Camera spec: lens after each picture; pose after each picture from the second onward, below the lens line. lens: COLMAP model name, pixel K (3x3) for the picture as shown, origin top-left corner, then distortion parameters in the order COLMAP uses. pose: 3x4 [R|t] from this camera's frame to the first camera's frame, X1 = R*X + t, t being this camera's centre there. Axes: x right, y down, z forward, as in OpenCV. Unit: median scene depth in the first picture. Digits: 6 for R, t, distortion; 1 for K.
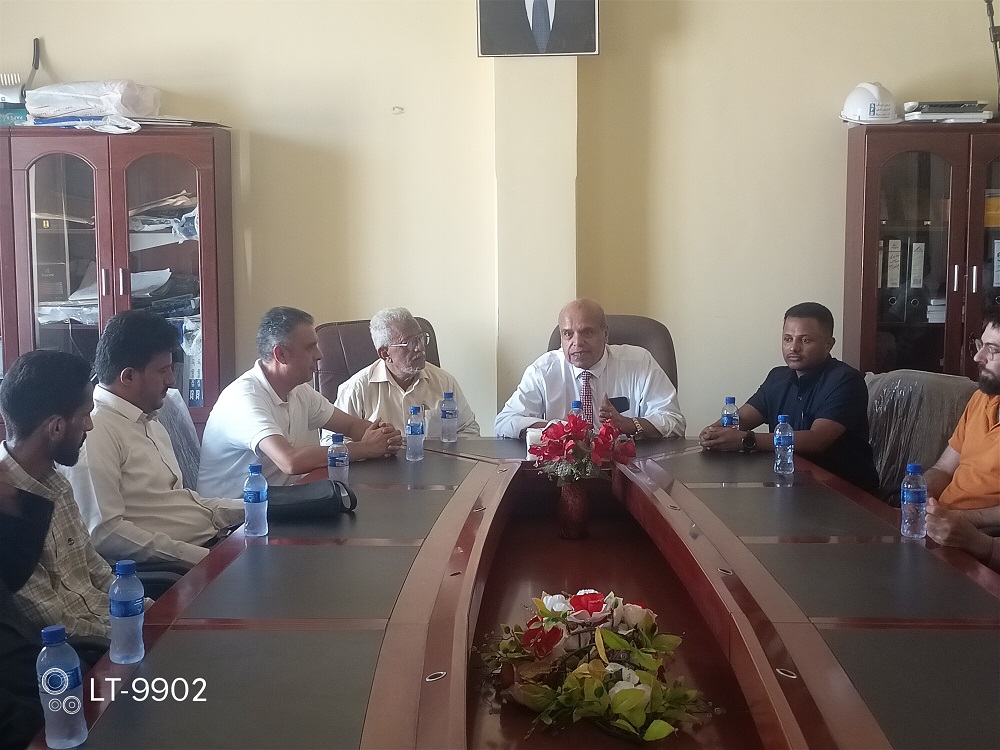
lens RADIAL K [[1512.1, 0, 500.0], [0, 1512.1, 375.0], [0, 0, 1]] dist [0.001601, -0.058024]
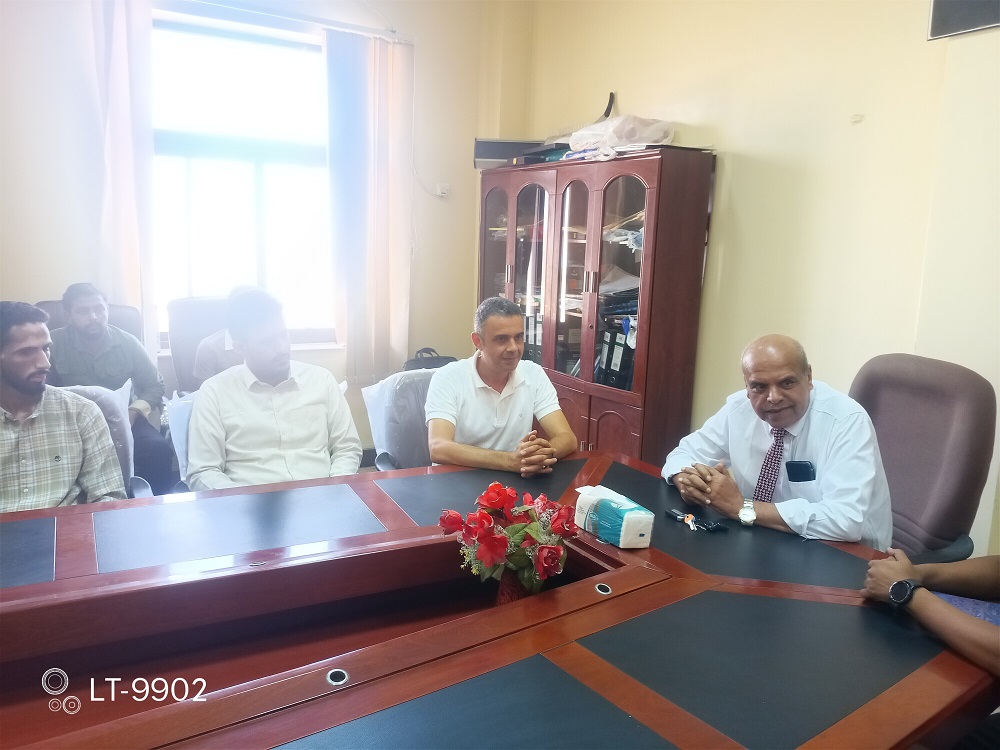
lens RADIAL K [[798.6, 0, 500.0], [0, 798.6, 375.0], [0, 0, 1]] dist [0.065705, -0.118259]
pose [[0.494341, 0.158535, -0.854689, 0.284817], [-0.119623, 0.986281, 0.113755, -0.051429], [0.860998, 0.046007, 0.506524, 0.596252]]
